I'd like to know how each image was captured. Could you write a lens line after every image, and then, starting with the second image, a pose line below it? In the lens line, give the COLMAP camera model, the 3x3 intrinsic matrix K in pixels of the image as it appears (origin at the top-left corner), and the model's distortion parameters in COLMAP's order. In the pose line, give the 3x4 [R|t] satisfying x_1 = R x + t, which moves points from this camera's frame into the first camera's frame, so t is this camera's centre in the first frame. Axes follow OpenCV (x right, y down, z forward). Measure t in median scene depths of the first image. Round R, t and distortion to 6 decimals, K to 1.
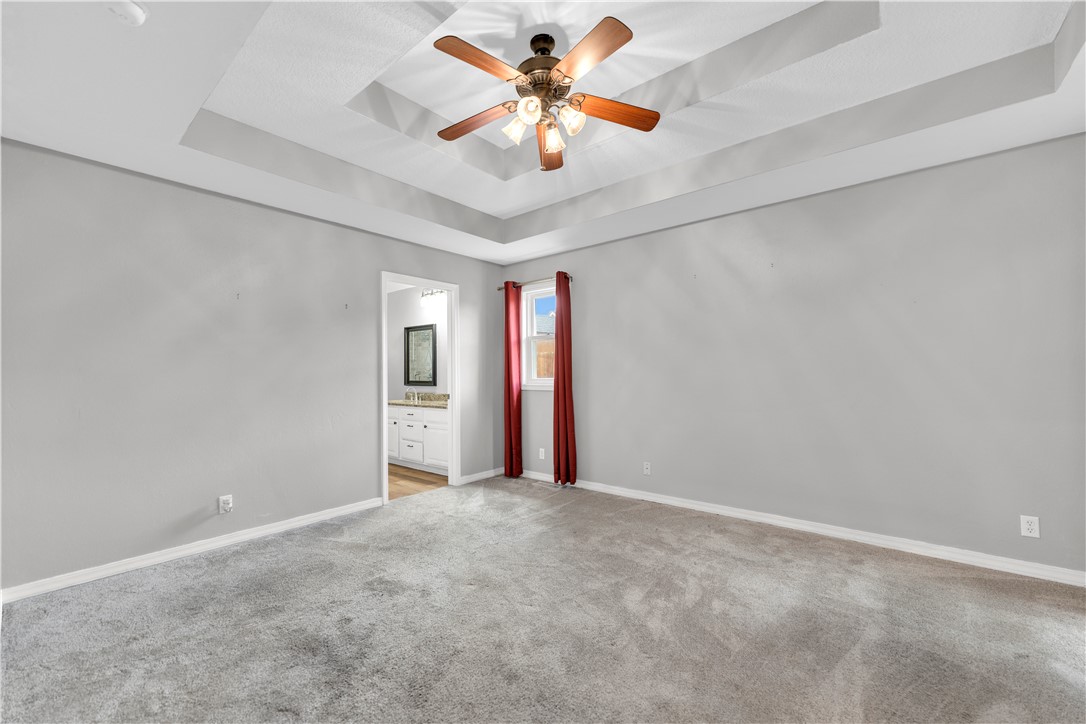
lens RADIAL K [[439.4, 0, 541.3], [0, 439.4, 358.9], [0, 0, 1]] dist [0.001585, 0.000164]
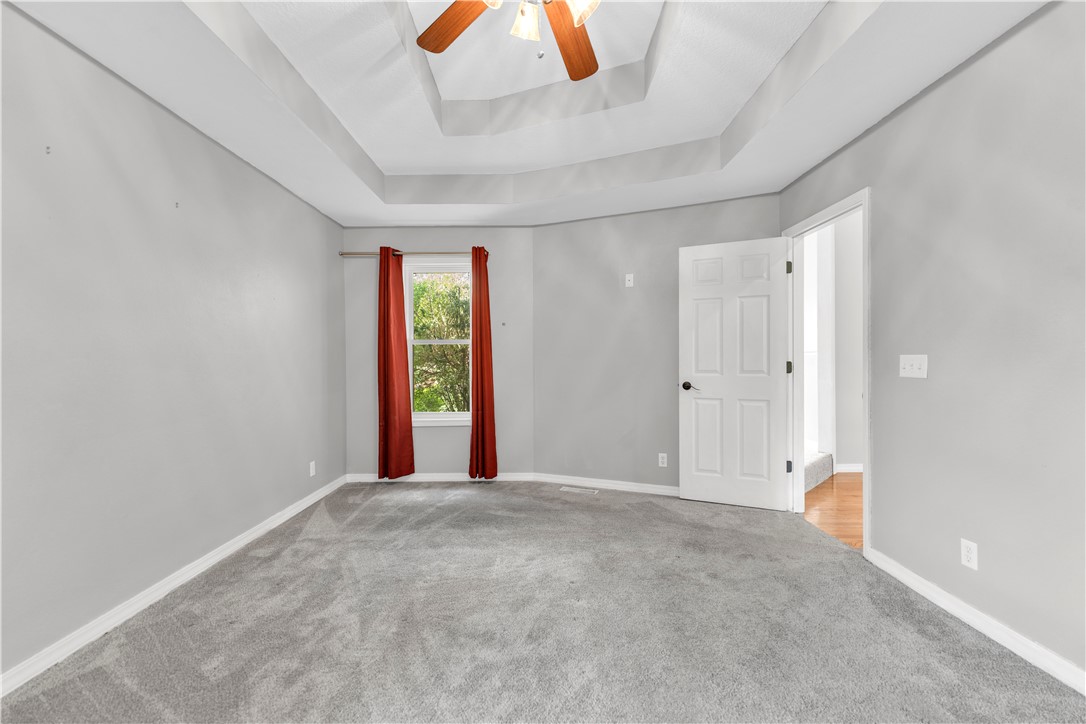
lens RADIAL K [[439.4, 0, 541.3], [0, 439.4, 358.9], [0, 0, 1]] dist [0.001585, 0.000164]
pose [[-0.636404, 0.017404, 0.771159, -0.267378], [-0.003919, 0.999660, -0.025795, 0.030333], [-0.771346, -0.019438, -0.636119, 0.743857]]
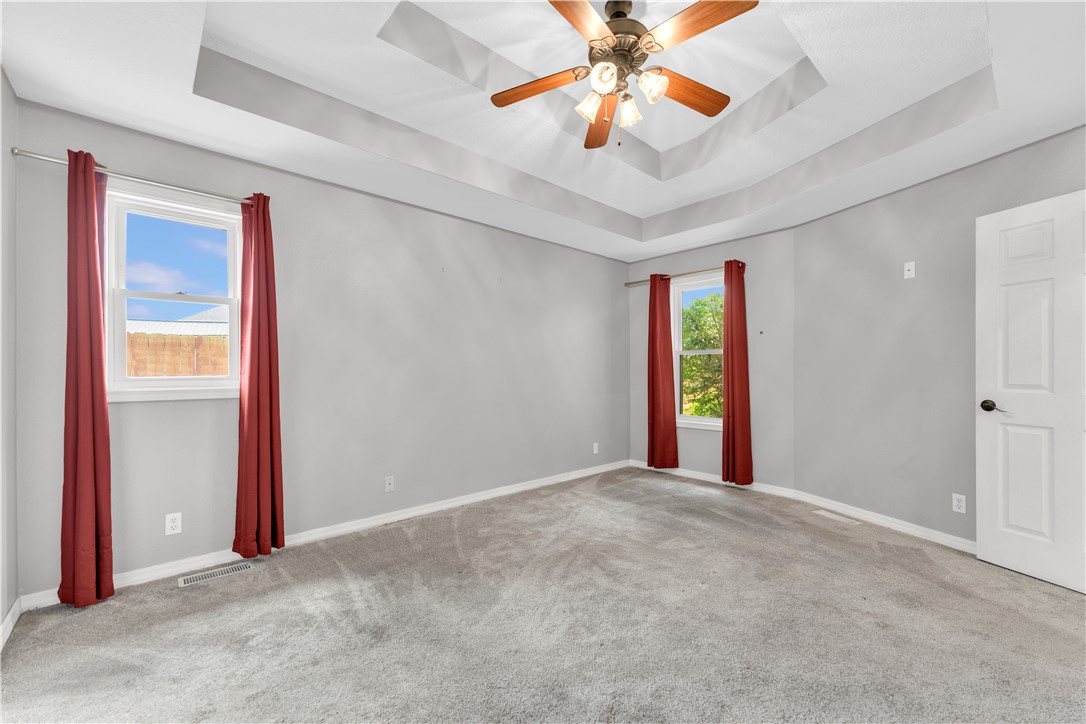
lens RADIAL K [[439.4, 0, 541.3], [0, 439.4, 358.9], [0, 0, 1]] dist [0.001585, 0.000164]
pose [[0.142925, 0.037181, 0.989035, -0.478028], [-0.025874, 0.999093, -0.033820, 0.031177], [-0.989395, -0.020756, 0.143757, 0.534729]]
